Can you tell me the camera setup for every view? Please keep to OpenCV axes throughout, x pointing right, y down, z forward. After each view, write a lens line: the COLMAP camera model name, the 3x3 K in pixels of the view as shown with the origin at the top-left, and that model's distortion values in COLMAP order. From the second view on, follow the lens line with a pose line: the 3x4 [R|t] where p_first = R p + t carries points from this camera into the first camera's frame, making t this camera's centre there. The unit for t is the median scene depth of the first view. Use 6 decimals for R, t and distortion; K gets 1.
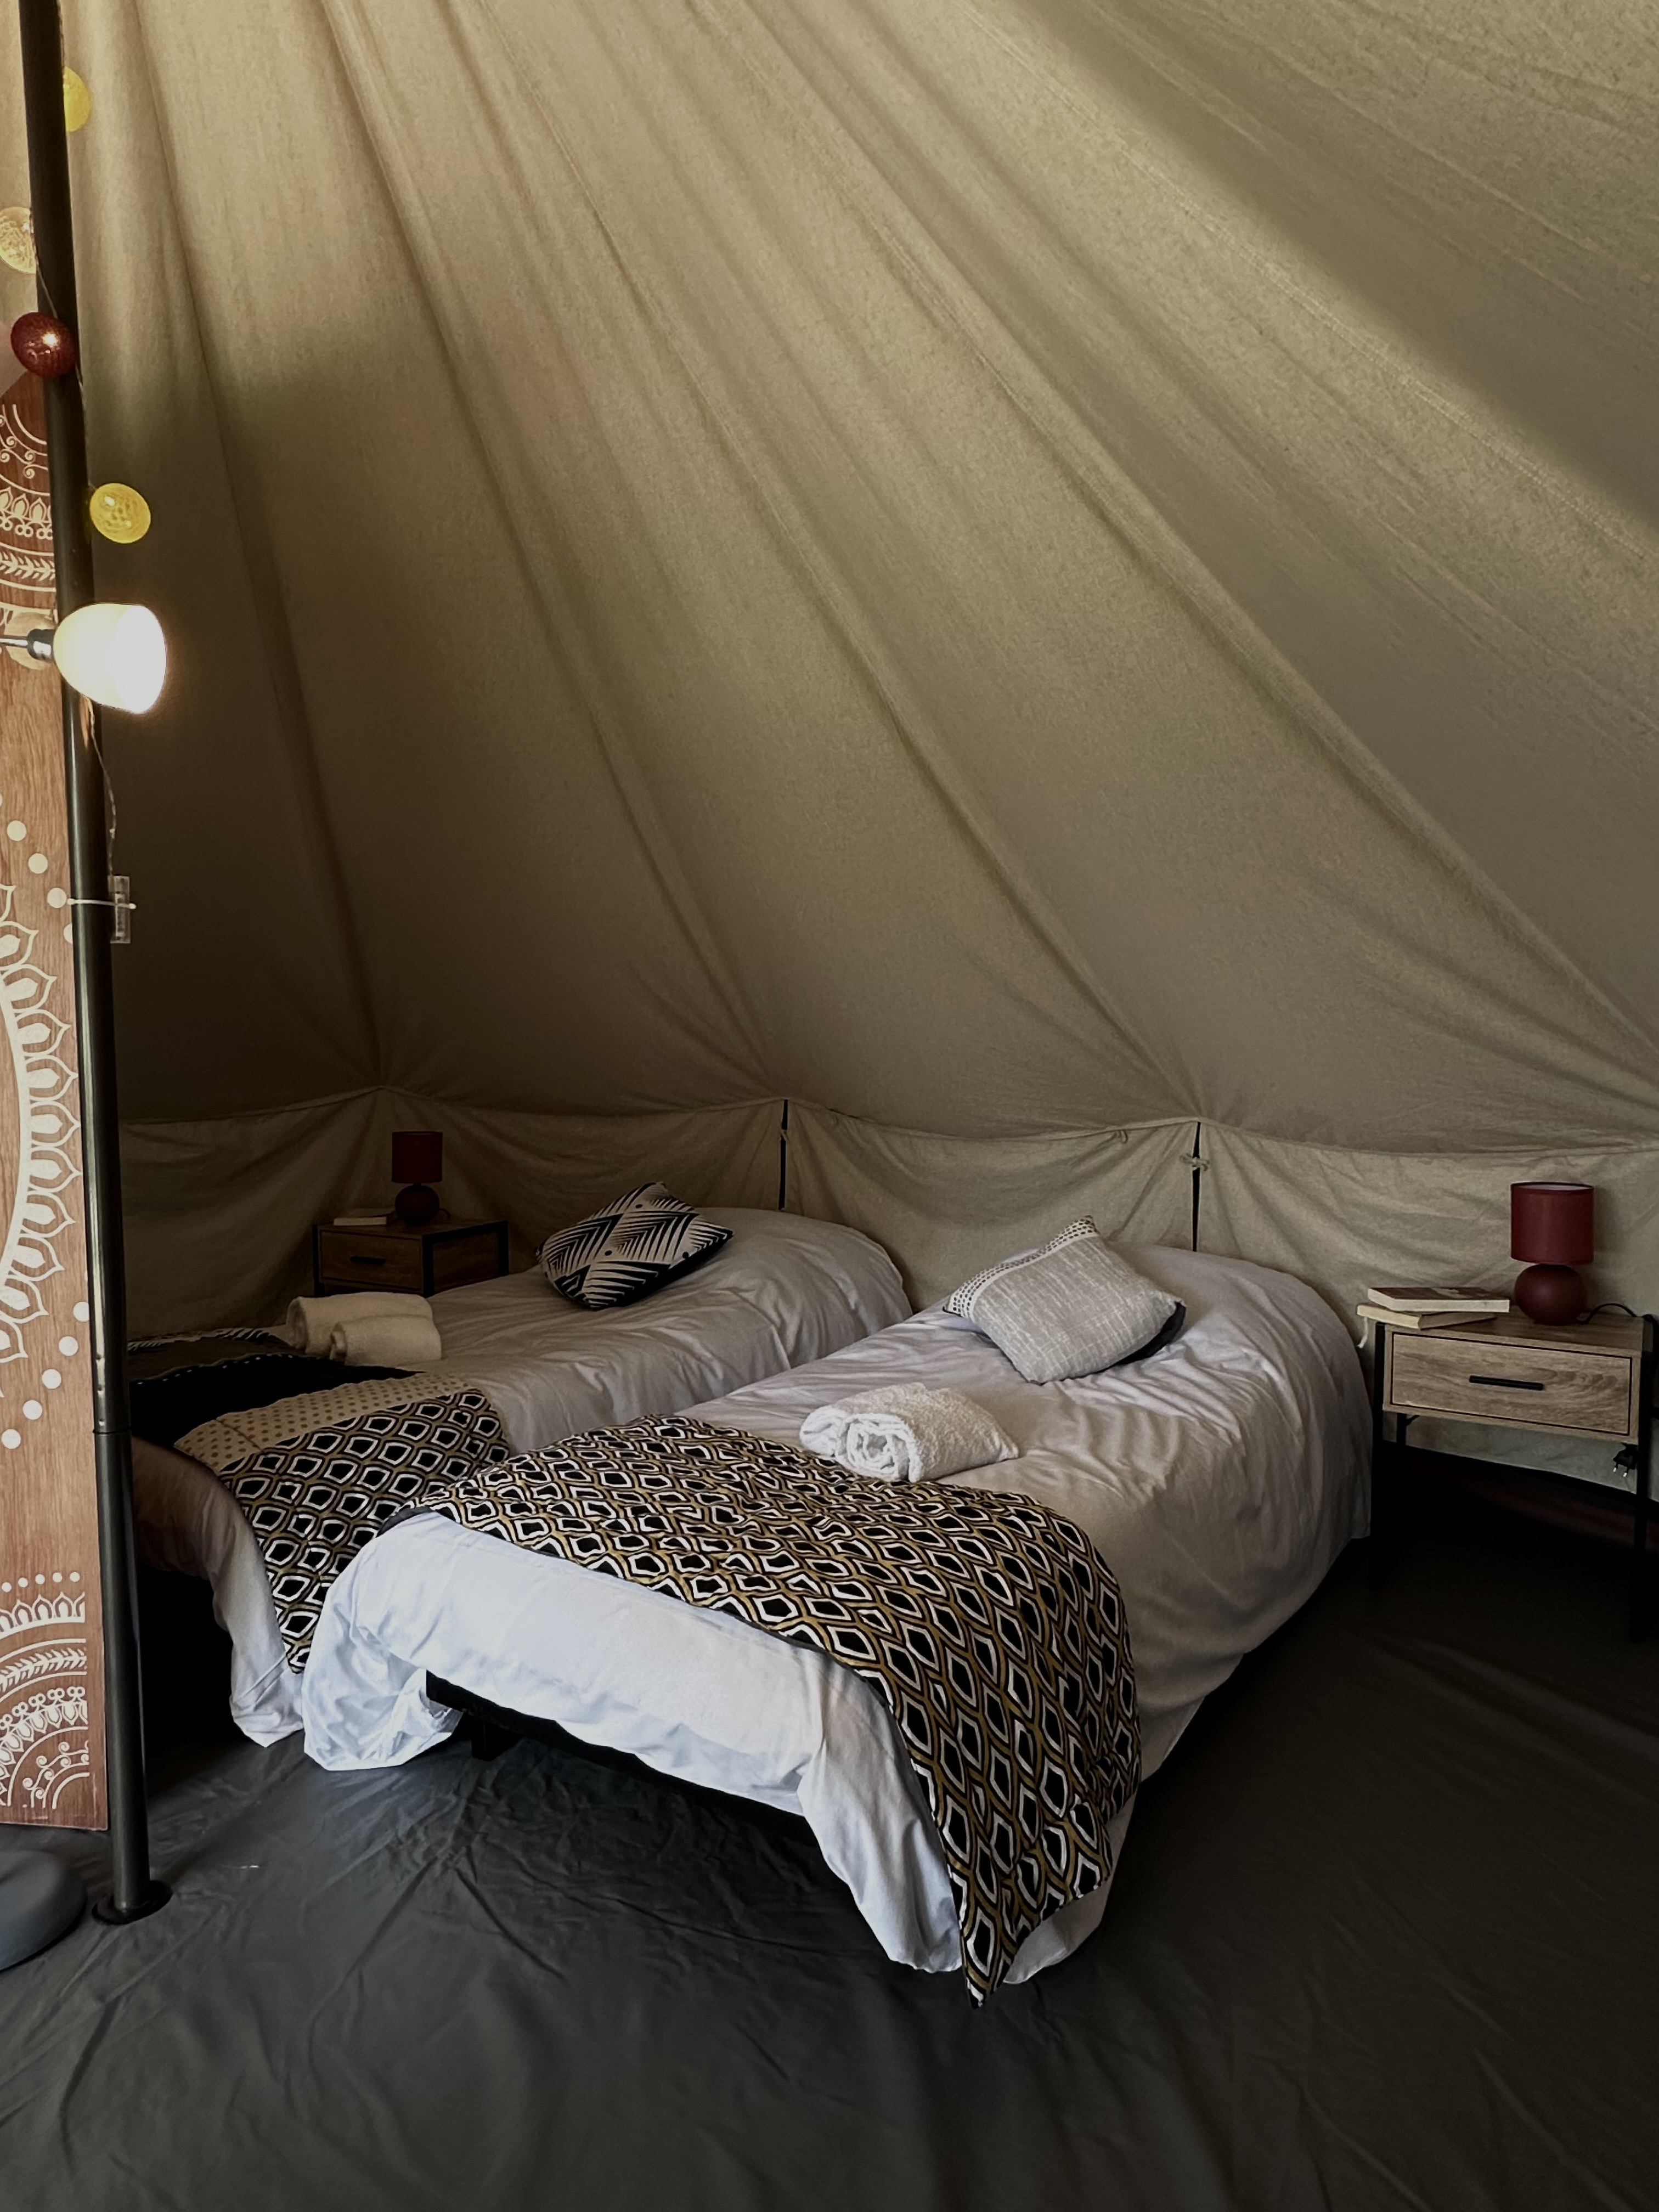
lens RADIAL K [[1371.8, 0, 832.0], [0, 1371.8, 1108.1], [0, 0, 1]] dist [-0.004540, -0.000961]
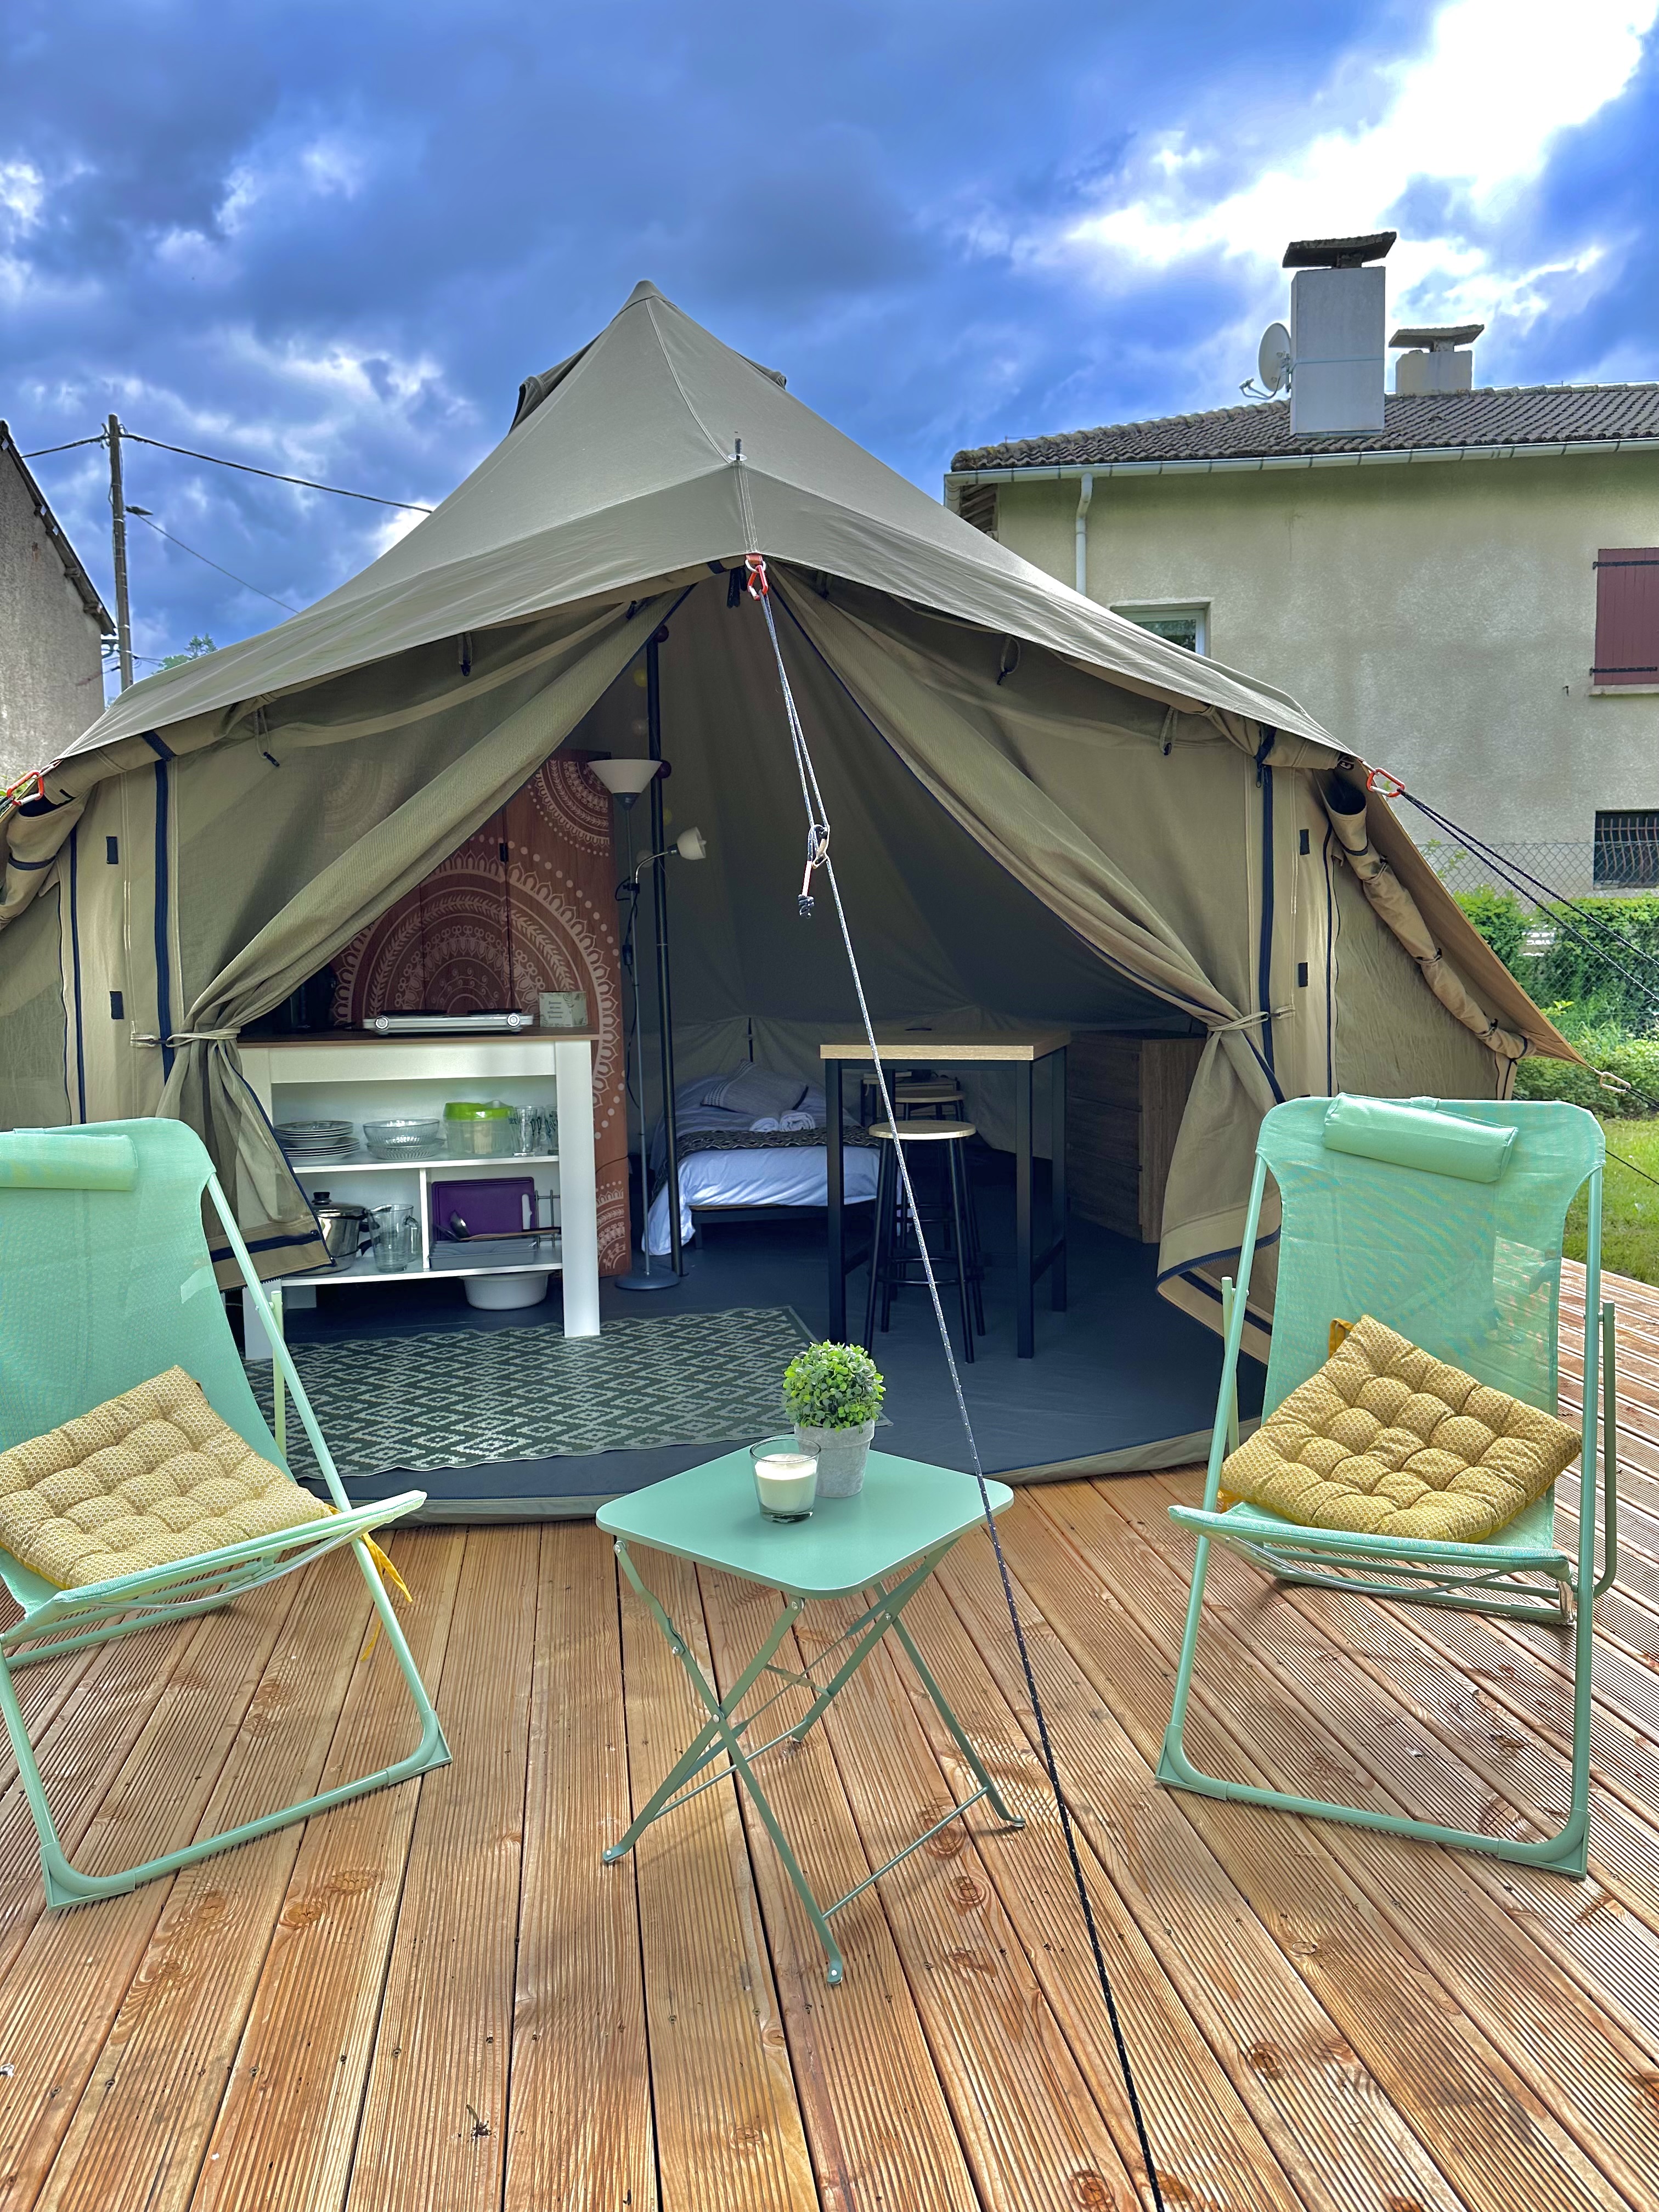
lens RADIAL K [[1576.3, 0, 833.0], [0, 1576.3, 1111.9], [0, 0, 1]] dist [0.094880, 0.001122]
pose [[0.742875, -0.083804, 0.664164, -2.358107], [0.058116, 0.996461, 0.060729, 0.028047], [-0.666903, -0.006516, 0.745116, -1.692254]]
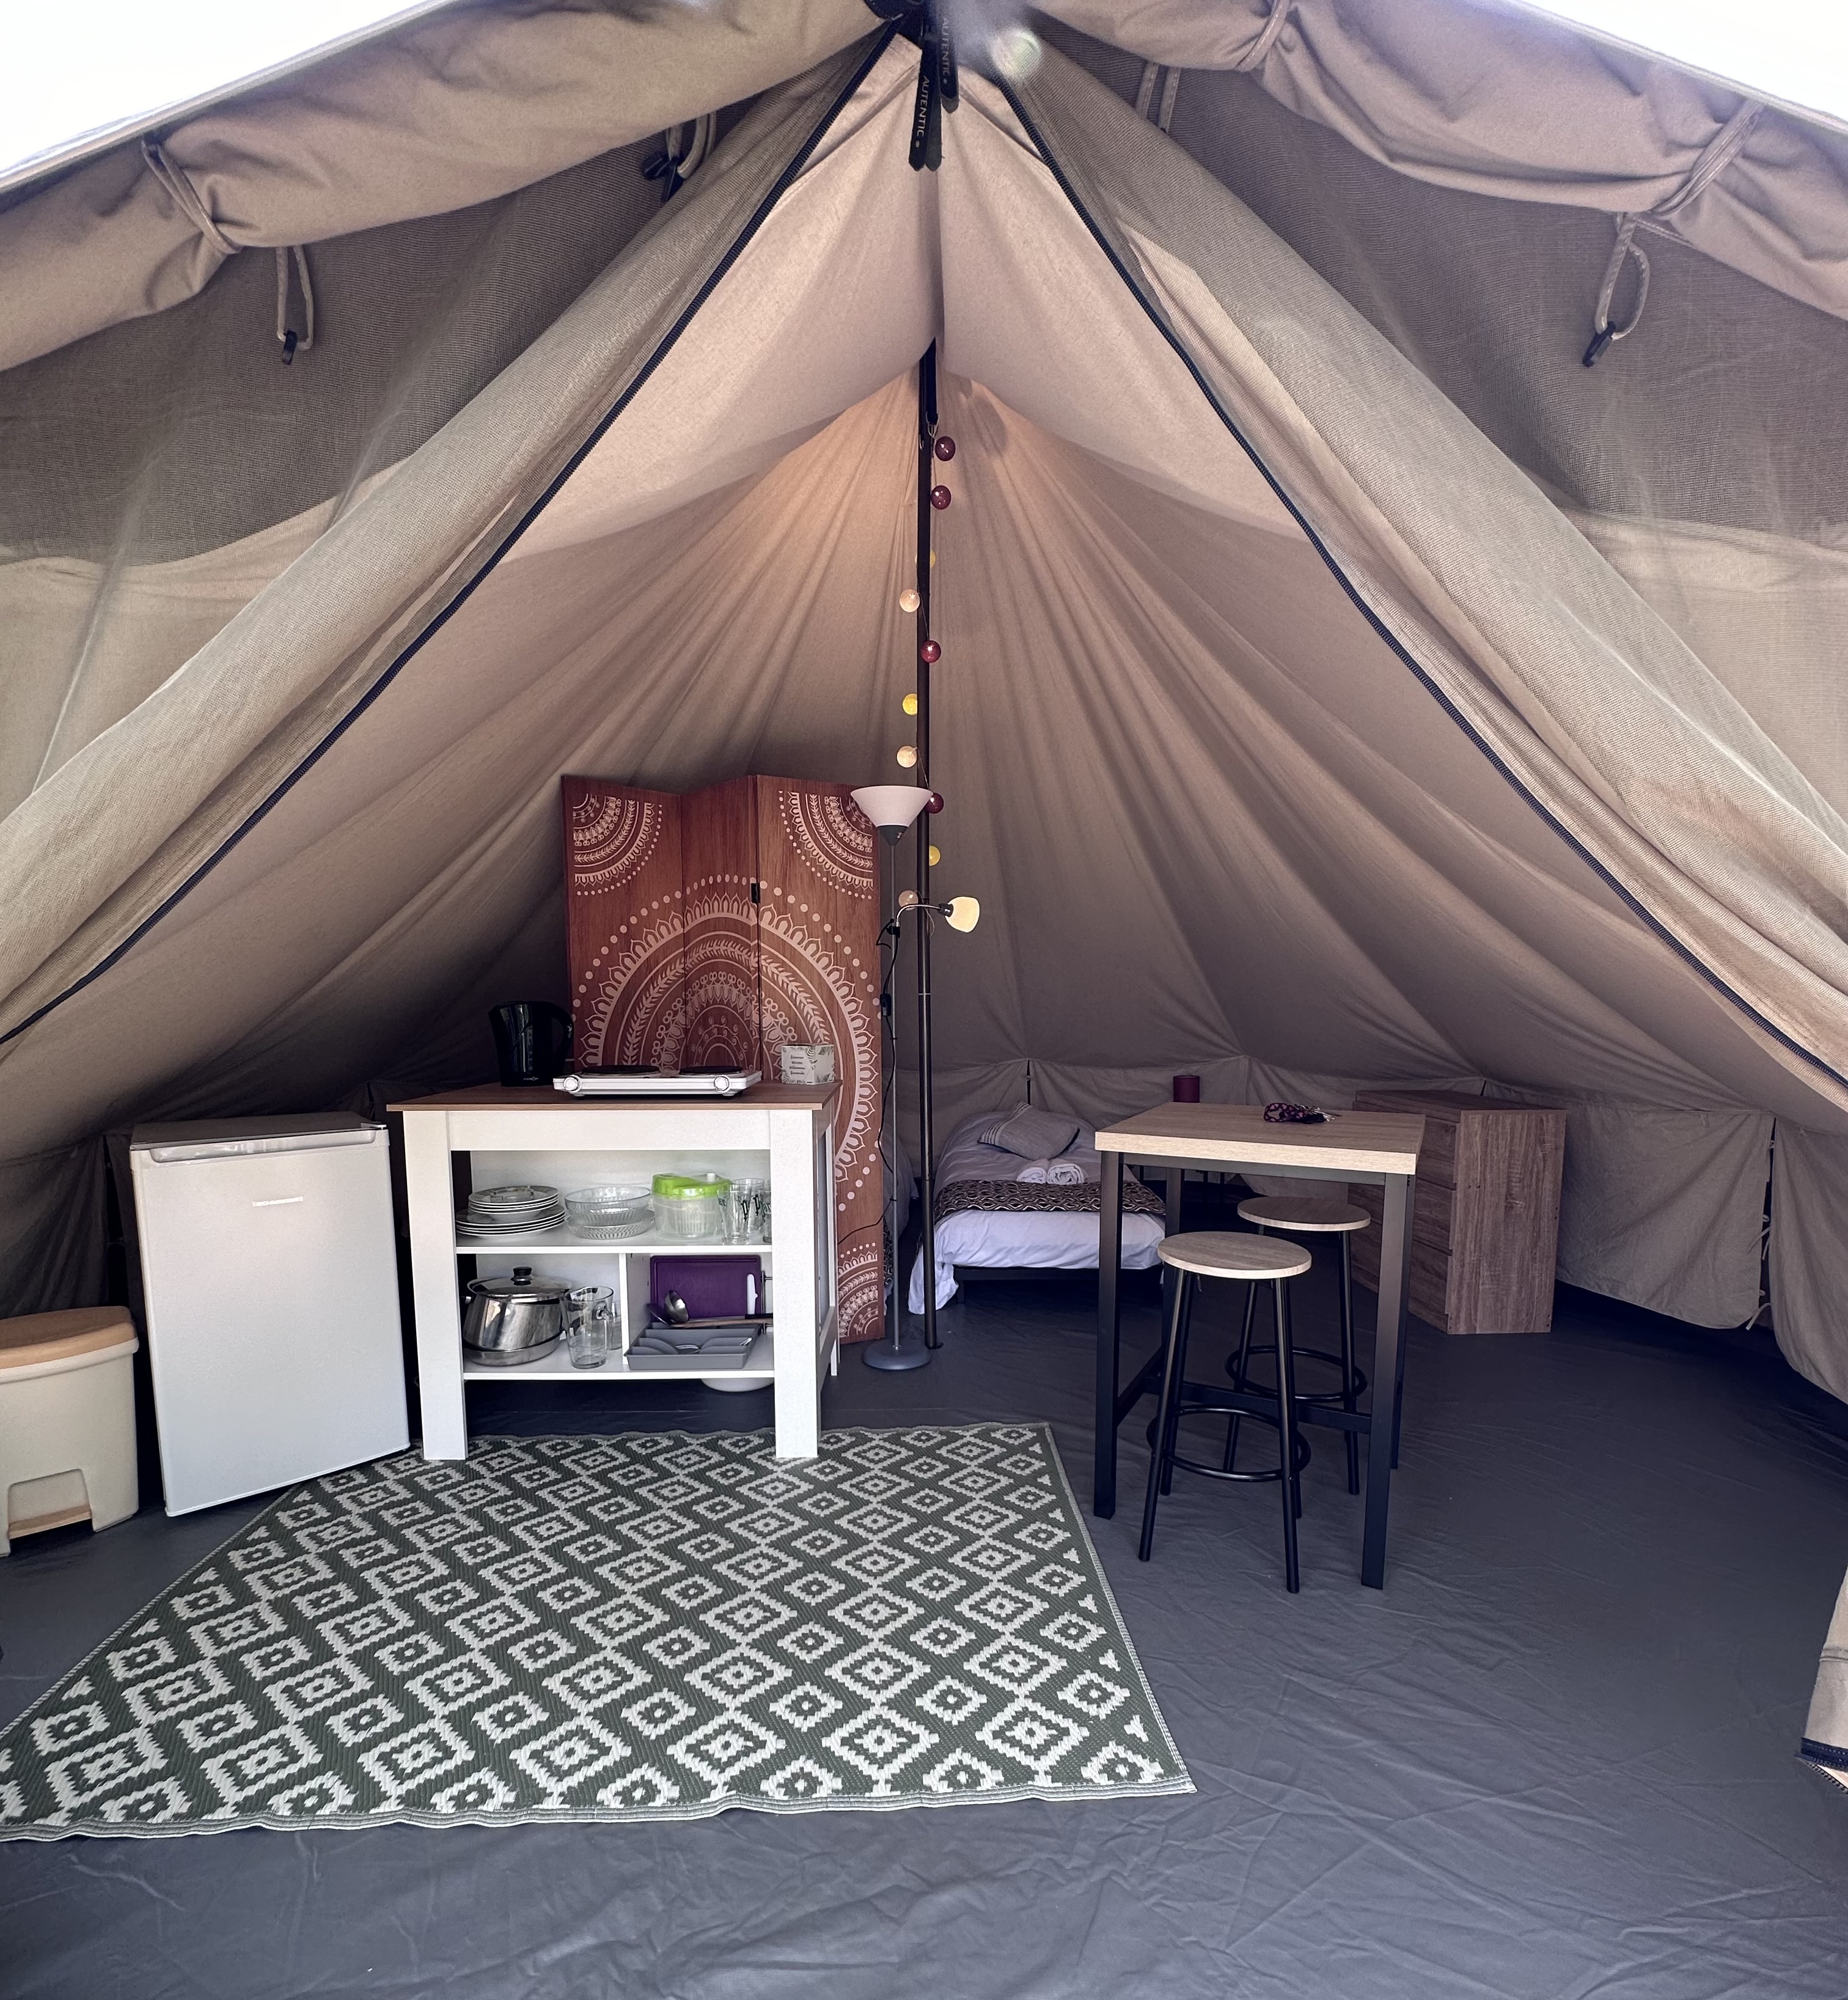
lens RADIAL K [[982.0, 0, 918.1], [0, 982.0, 1115.9], [0, 0, 1]] dist [-0.004745, -0.000017]
pose [[0.851489, -0.067254, 0.520042, -1.451995], [0.034832, 0.996805, 0.071879, -0.039887], [-0.523215, -0.043090, 0.851111, -0.655076]]
